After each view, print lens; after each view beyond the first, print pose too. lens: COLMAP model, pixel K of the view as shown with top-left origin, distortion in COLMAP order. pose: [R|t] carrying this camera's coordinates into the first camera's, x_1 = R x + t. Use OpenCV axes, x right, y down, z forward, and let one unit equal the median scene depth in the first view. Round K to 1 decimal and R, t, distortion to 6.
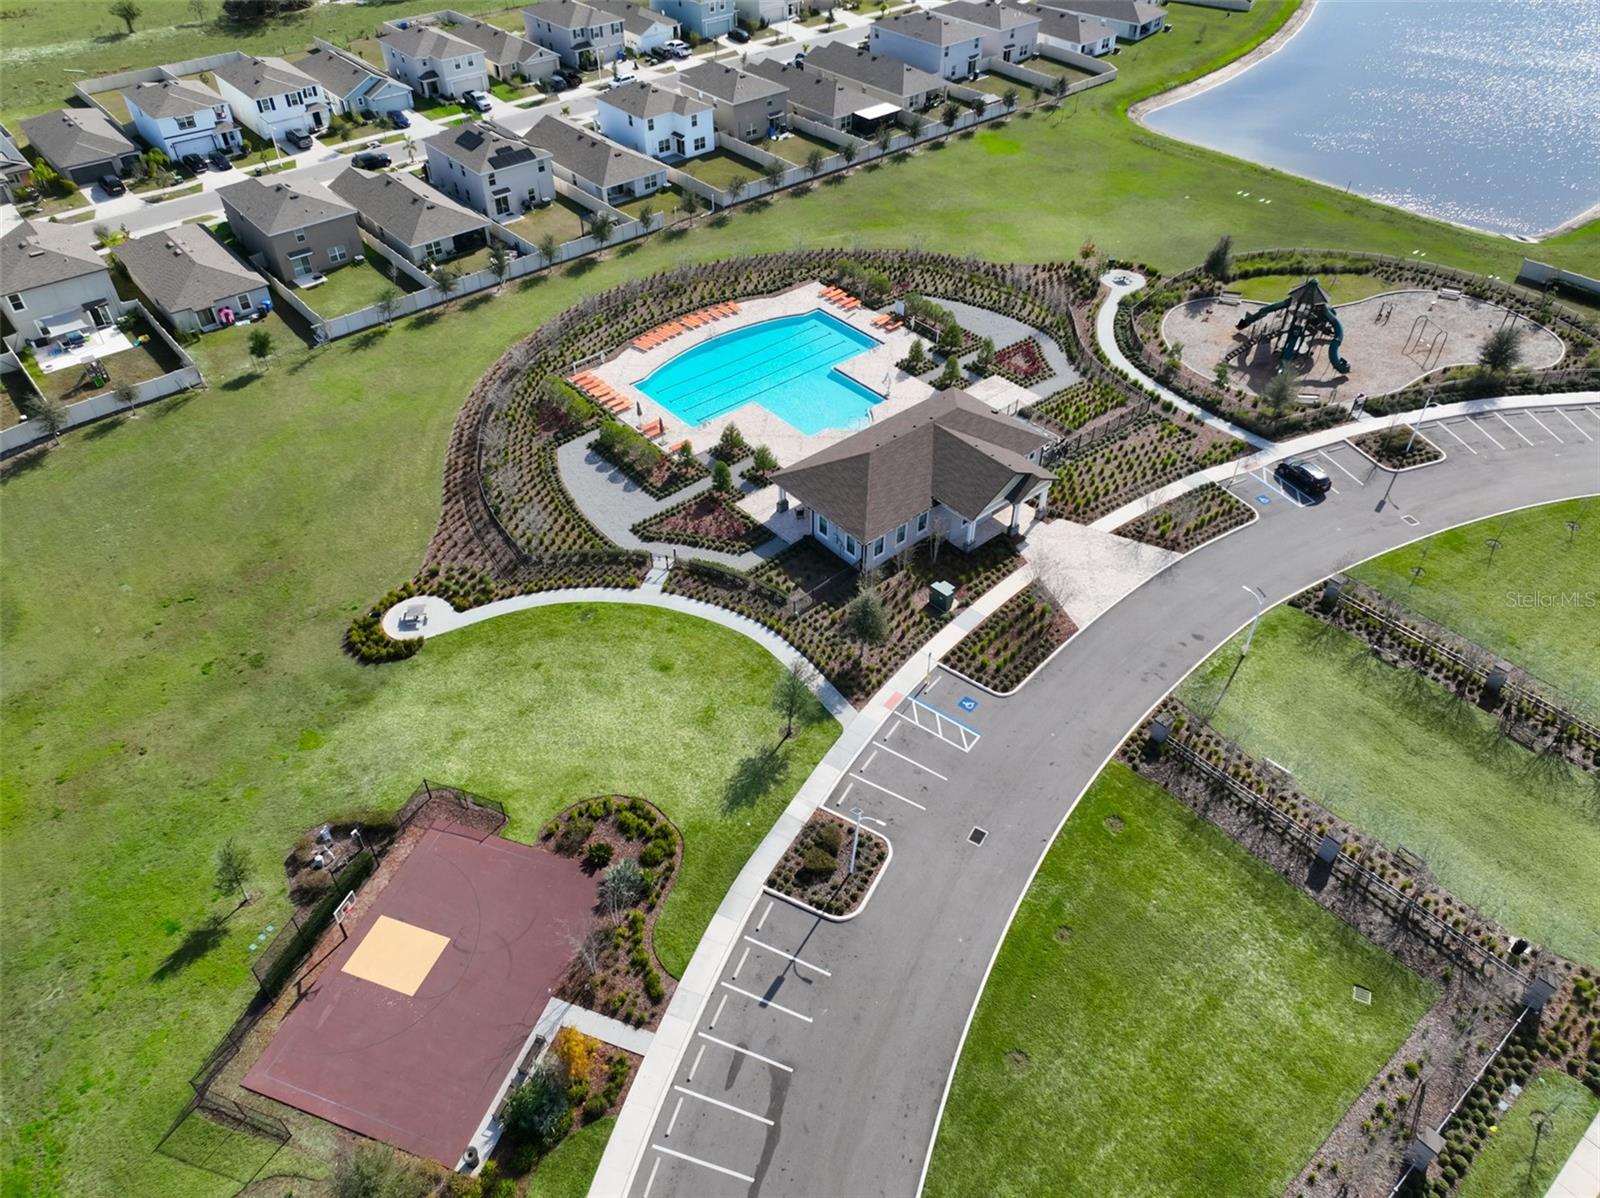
lens RADIAL K [[1113.8, 0, 804.9], [0, 1113.8, 602.2], [0, 0, 1]] dist [-0.003225, 0.020298]
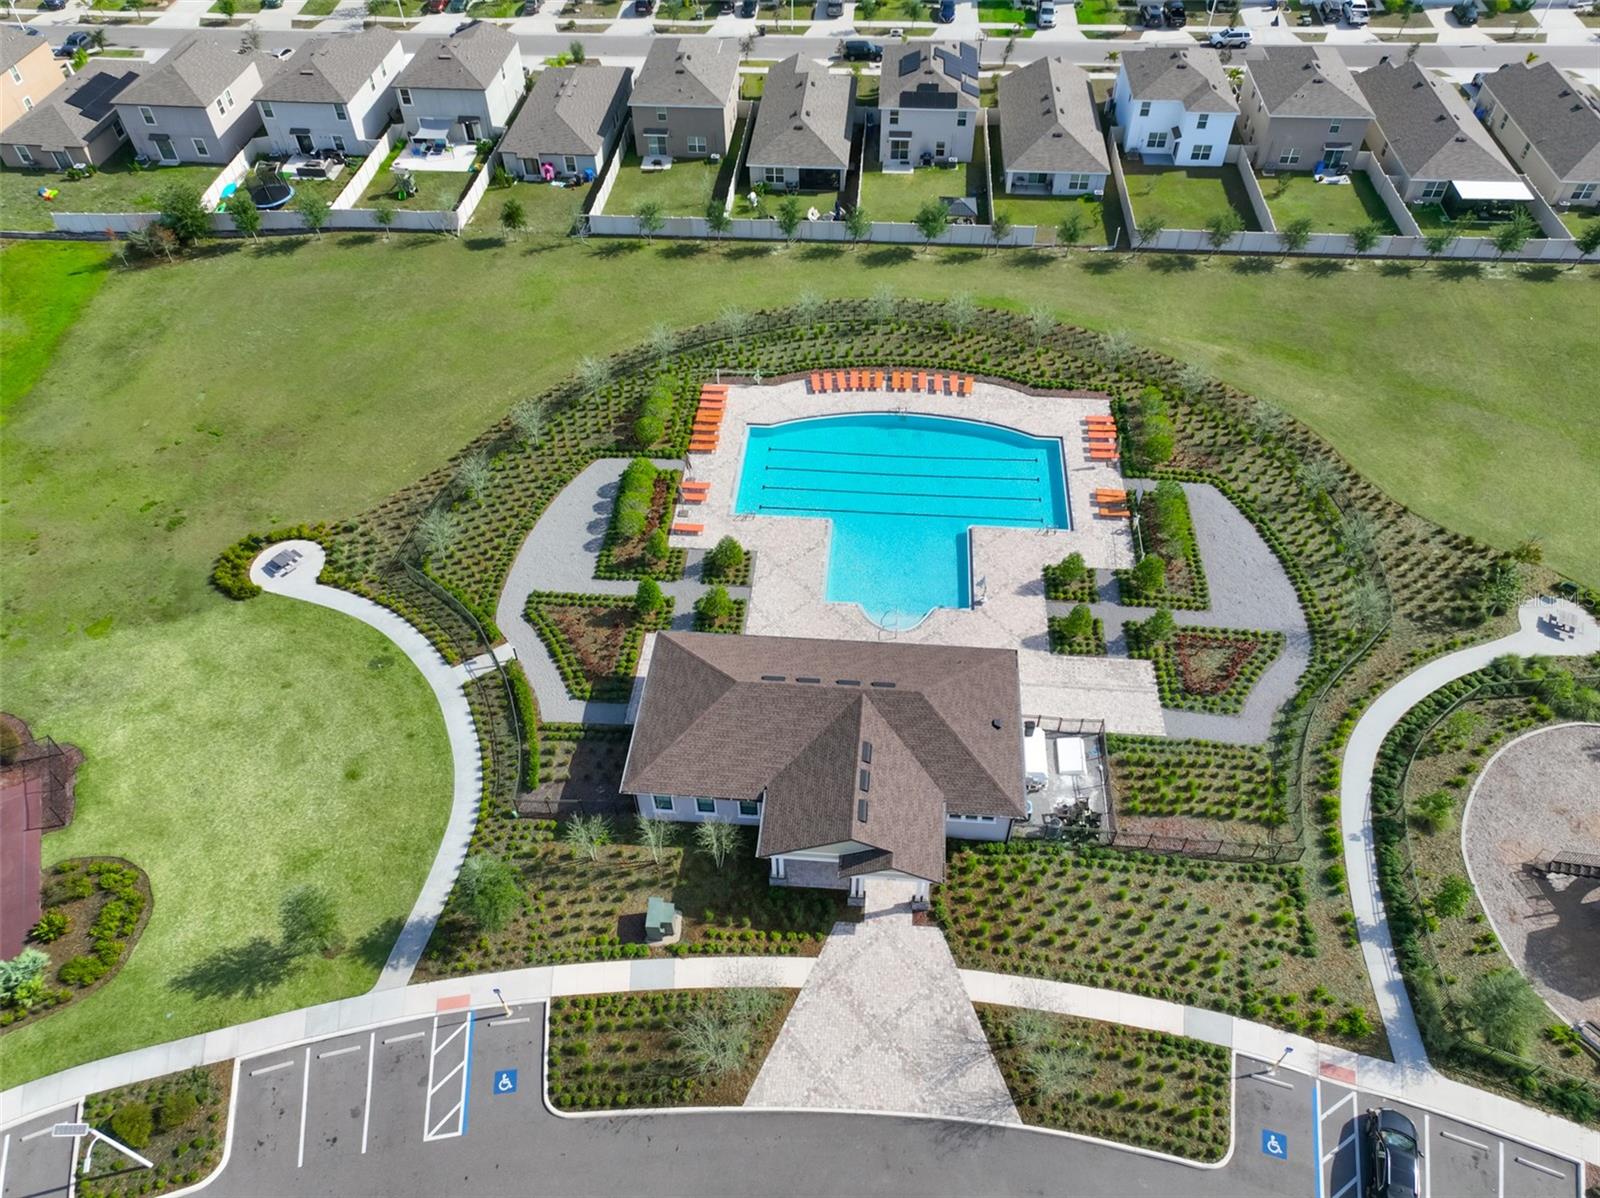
lens RADIAL K [[1113.8, 0, 804.9], [0, 1113.8, 602.2], [0, 0, 1]] dist [-0.003225, 0.020298]
pose [[0.706175, 0.520147, -0.480378, 0.308334], [-0.464397, 0.852406, 0.240290, -0.282765], [0.534463, 0.053399, 0.843503, 0.331993]]
